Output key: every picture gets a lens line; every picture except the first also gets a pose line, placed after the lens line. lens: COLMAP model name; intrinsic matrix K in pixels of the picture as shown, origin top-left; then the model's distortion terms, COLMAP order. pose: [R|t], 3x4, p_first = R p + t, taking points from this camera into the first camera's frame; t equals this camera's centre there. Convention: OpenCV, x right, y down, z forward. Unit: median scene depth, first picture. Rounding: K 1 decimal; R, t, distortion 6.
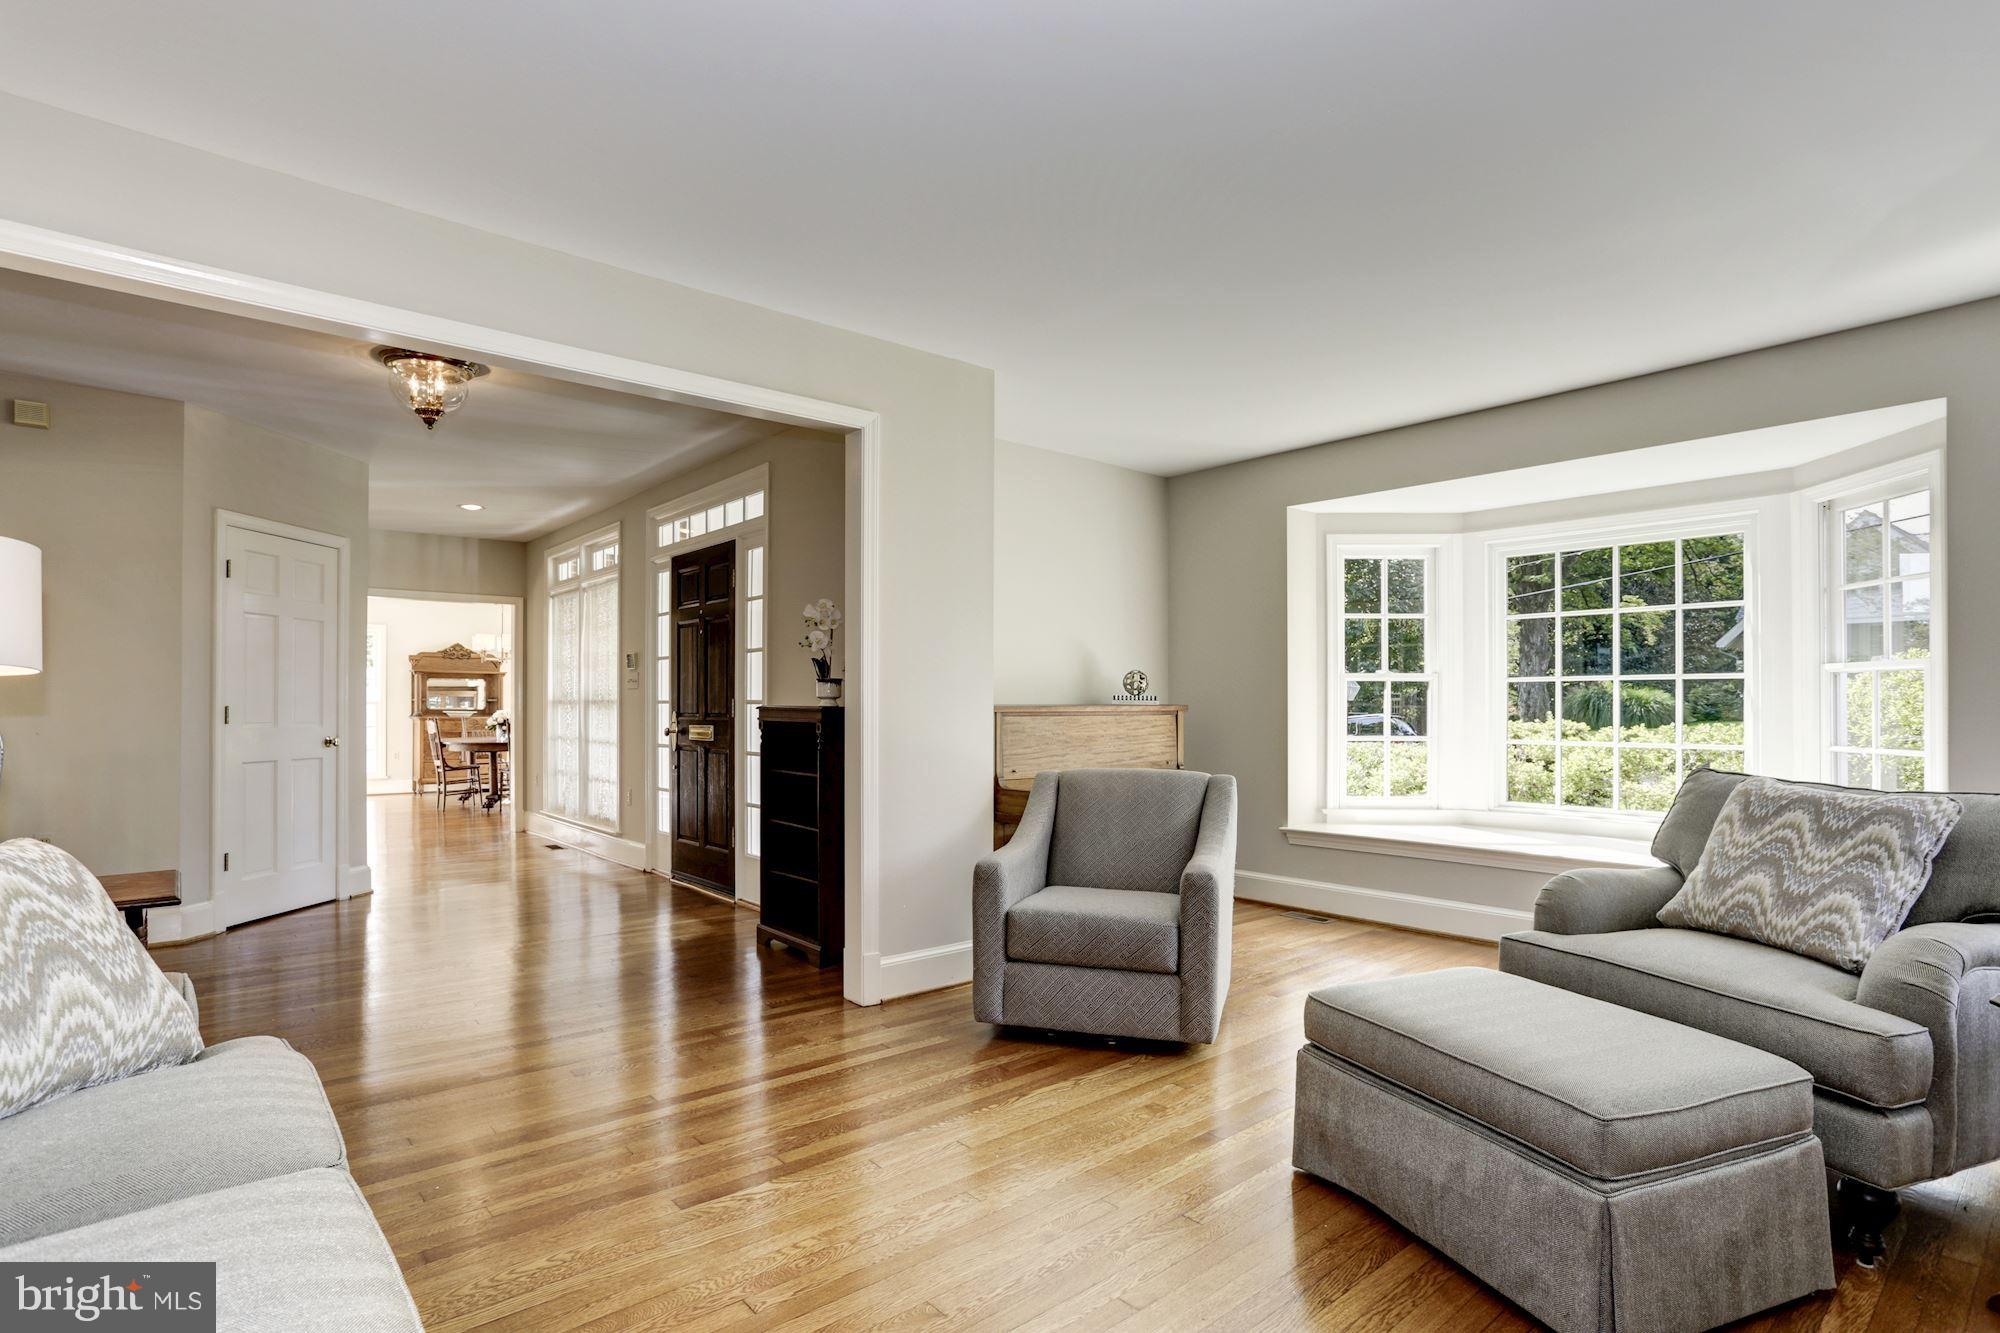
lens RADIAL K [[1012.8, 0, 997.8], [0, 1012.8, 687.1], [0, 0, 1]] dist [0.001869, 0.000155]
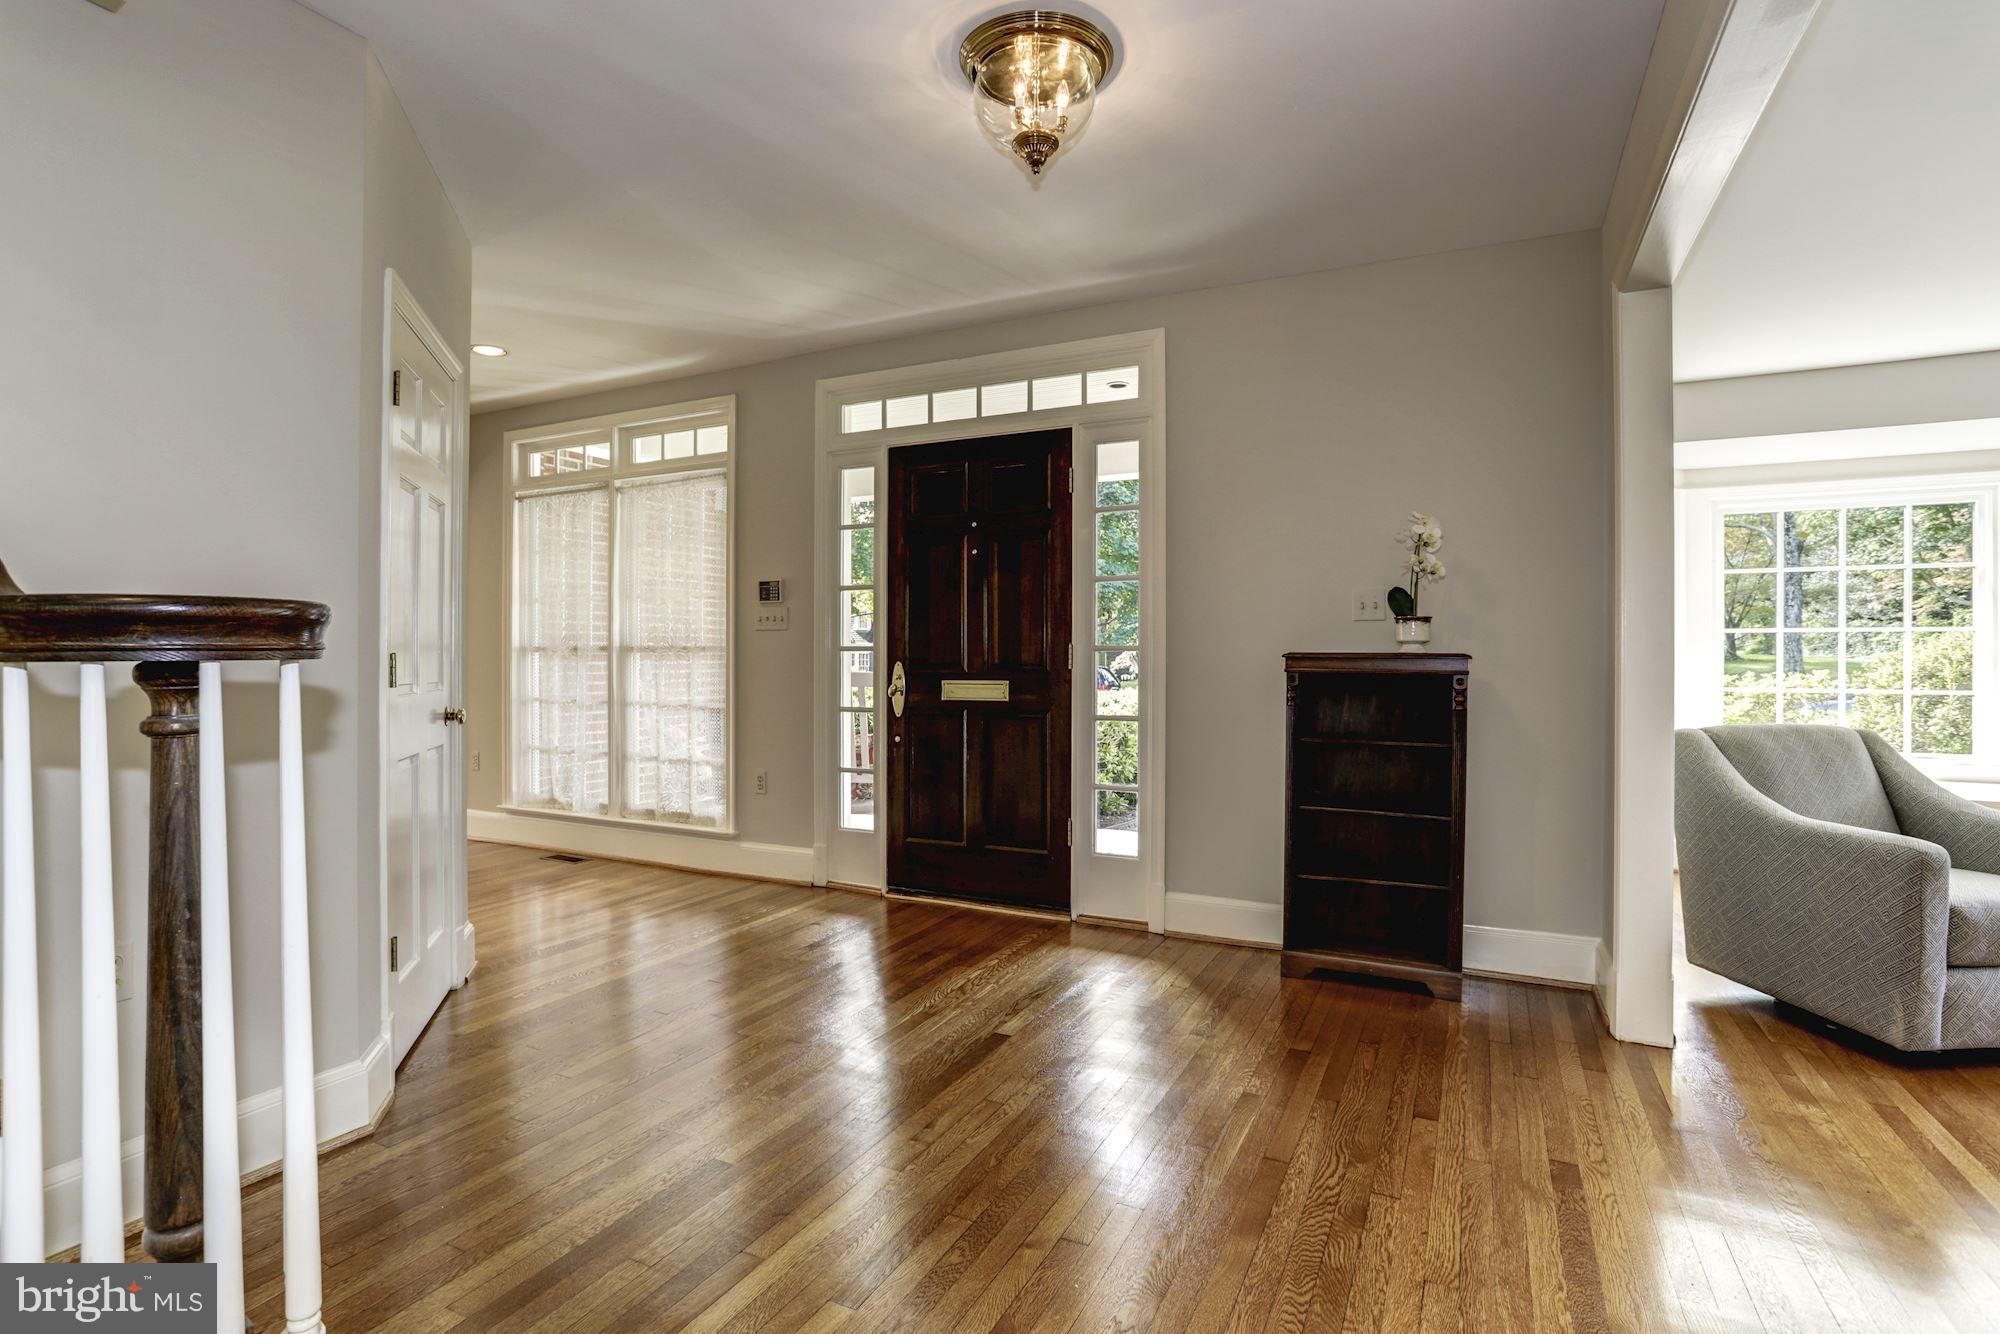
lens RADIAL K [[990.2, 0, 993.7], [0, 990.2, 646.2], [0, 0, 1]] dist [-0.004848, -0.000127]
pose [[0.915879, 0.004642, 0.401427, -0.607568], [-0.005680, 0.999983, 0.001397, 0.012573], [-0.401414, -0.003560, 0.915890, 0.365496]]
